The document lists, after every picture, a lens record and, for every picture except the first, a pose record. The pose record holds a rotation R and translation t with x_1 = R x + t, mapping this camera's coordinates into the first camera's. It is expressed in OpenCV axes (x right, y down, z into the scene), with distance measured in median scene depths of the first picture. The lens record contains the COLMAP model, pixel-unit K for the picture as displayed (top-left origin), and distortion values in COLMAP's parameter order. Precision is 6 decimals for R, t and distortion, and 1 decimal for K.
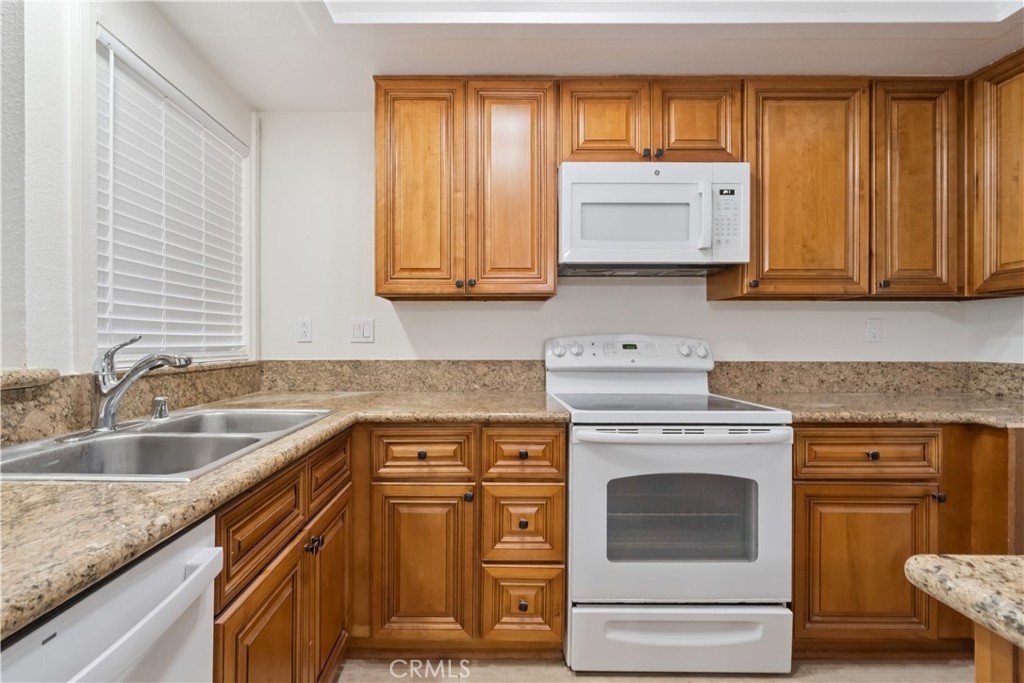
lens RADIAL K [[454.4, 0, 482.8], [0, 454.4, 339.0], [0, 0, 1]] dist [-0.007487, 0.000031]
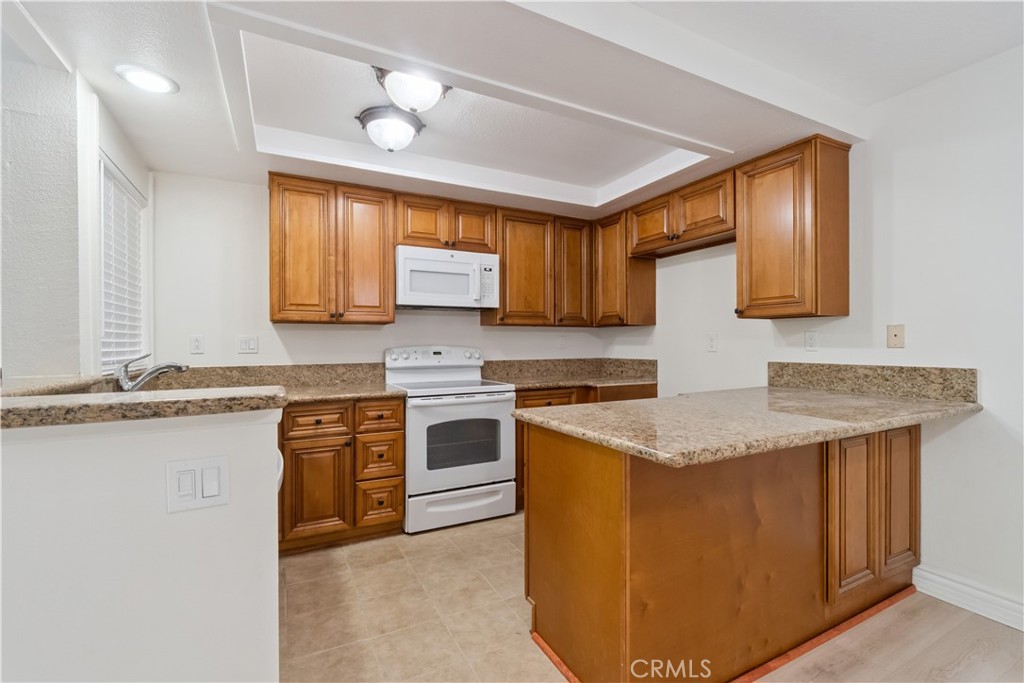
lens RADIAL K [[432.2, 0, 512.0], [0, 432.2, 341.5], [0, 0, 1]] dist [-0.006754, 0.000179]
pose [[0.880972, -0.003396, 0.473156, -0.211070], [0.004995, 0.999985, -0.002123, -0.024629], [-0.473141, 0.004234, 0.880976, -0.600944]]
